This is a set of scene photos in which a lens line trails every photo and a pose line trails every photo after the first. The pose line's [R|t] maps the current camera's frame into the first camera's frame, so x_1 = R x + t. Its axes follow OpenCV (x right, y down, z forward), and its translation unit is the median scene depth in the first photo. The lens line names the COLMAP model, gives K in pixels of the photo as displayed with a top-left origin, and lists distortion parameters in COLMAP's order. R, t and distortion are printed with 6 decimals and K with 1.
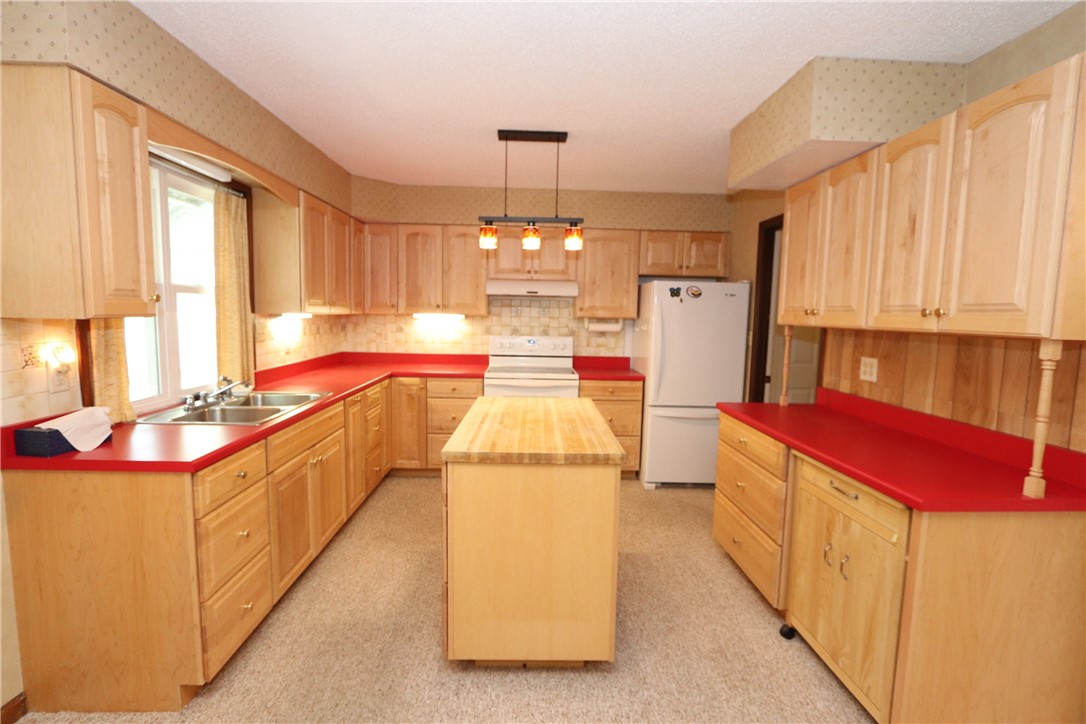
lens RADIAL K [[505.2, 0, 542.0], [0, 505.2, 359.7], [0, 0, 1]] dist [-0.017635, -0.000214]
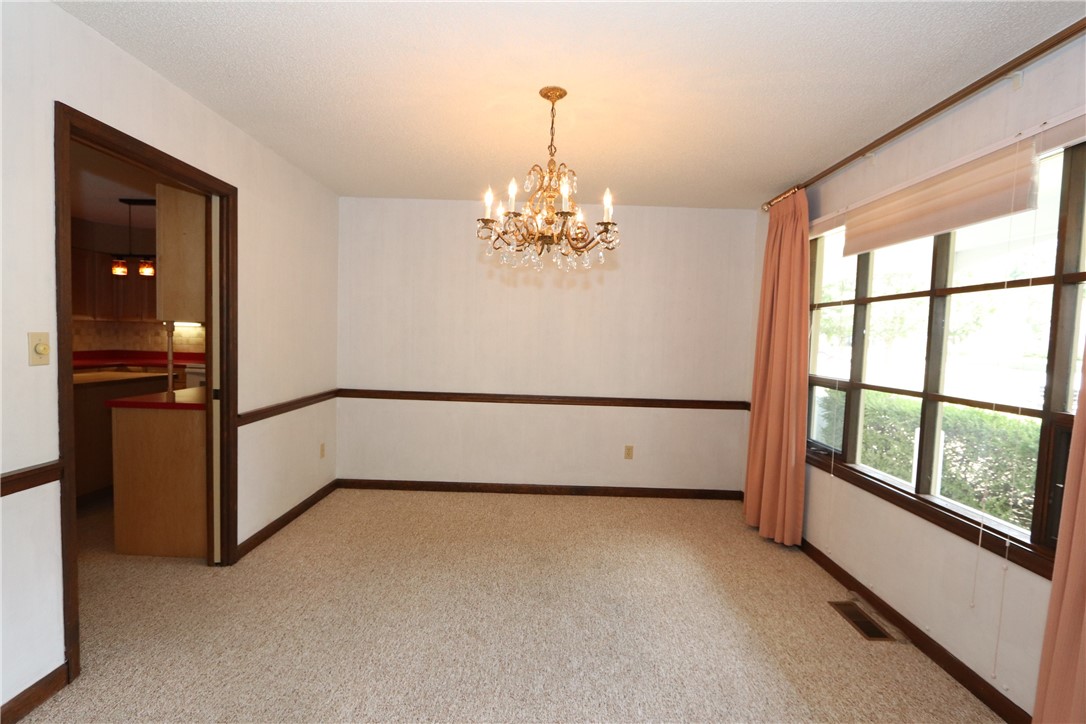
lens RADIAL K [[505.2, 0, 542.3], [0, 505.2, 364.3], [0, 0, 1]] dist [-0.017635, -0.000214]
pose [[0.999145, 0.014265, -0.038802, 0.857518], [-0.015816, 0.999076, -0.039969, 0.062355], [0.038196, 0.040548, 0.998447, -0.307415]]
